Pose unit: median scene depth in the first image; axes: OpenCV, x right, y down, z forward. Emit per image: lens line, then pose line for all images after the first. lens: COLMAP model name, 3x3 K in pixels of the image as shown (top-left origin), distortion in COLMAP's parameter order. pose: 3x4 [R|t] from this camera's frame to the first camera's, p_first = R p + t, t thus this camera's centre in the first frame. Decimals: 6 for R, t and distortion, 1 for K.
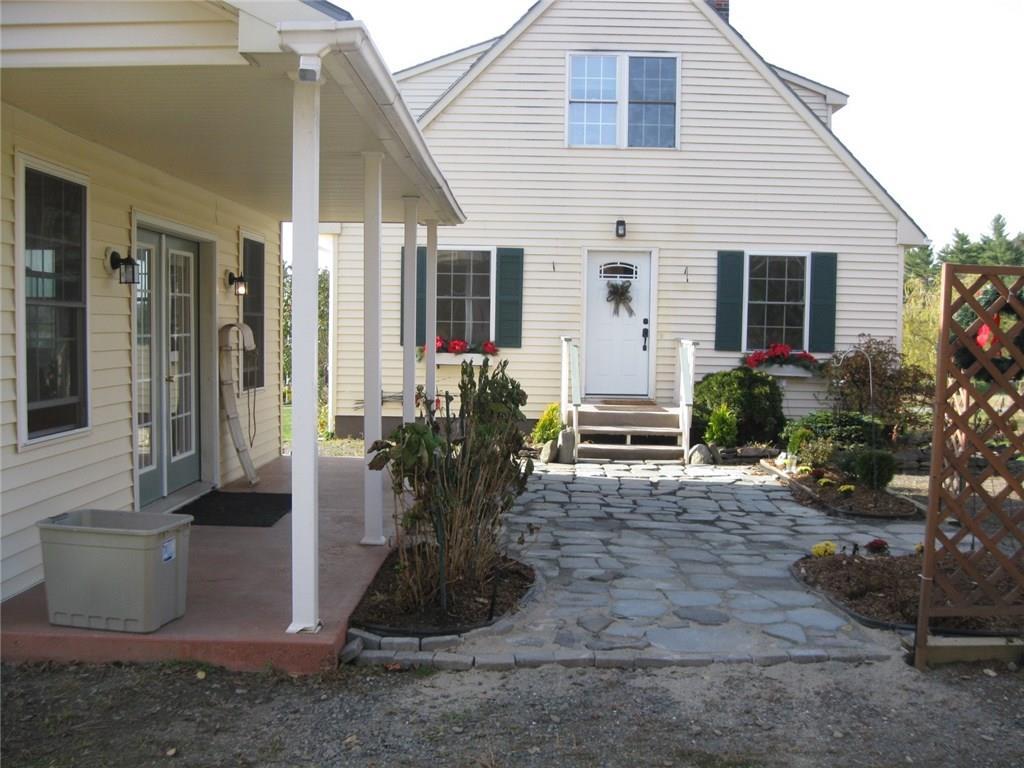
lens RADIAL K [[1049.4, 0, 512.5], [0, 1049.4, 381.6], [0, 0, 1]] dist [-0.105314, 0.000000]
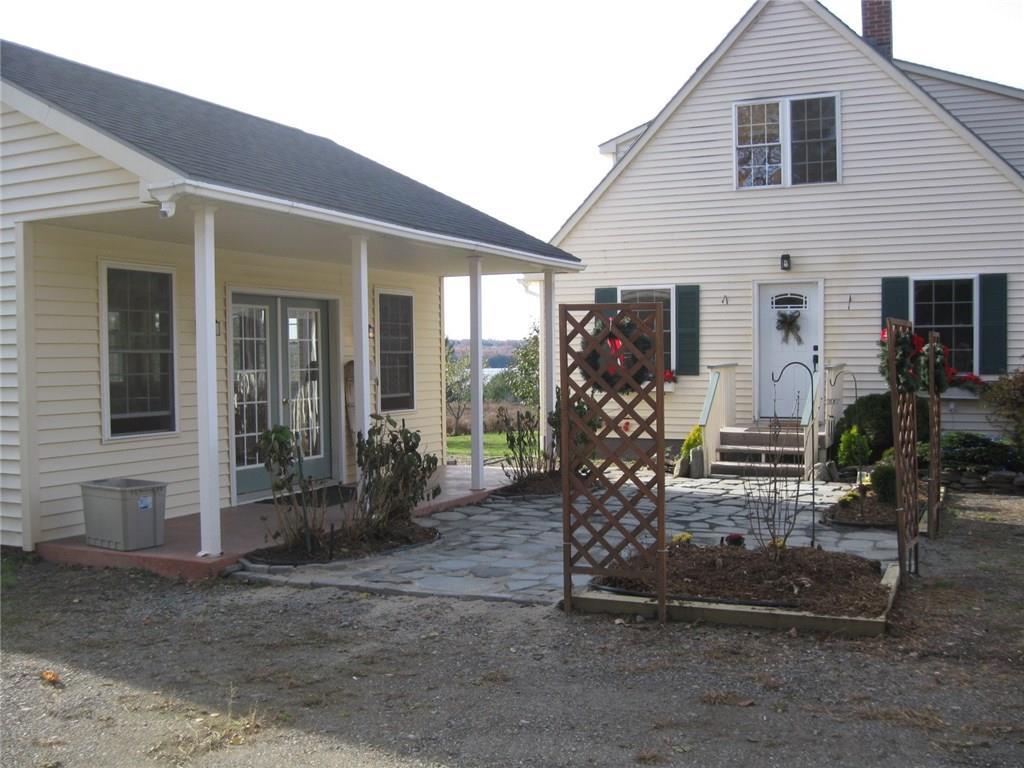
lens RADIAL K [[1049.4, 0, 511.0], [0, 1049.4, 389.8], [0, 0, 1]] dist [-0.105314, 0.000000]
pose [[0.908476, -0.012313, -0.417756, 0.289560], [0.002453, 0.999706, -0.024131, 0.008998], [0.417930, 0.020897, 0.908239, -0.079530]]
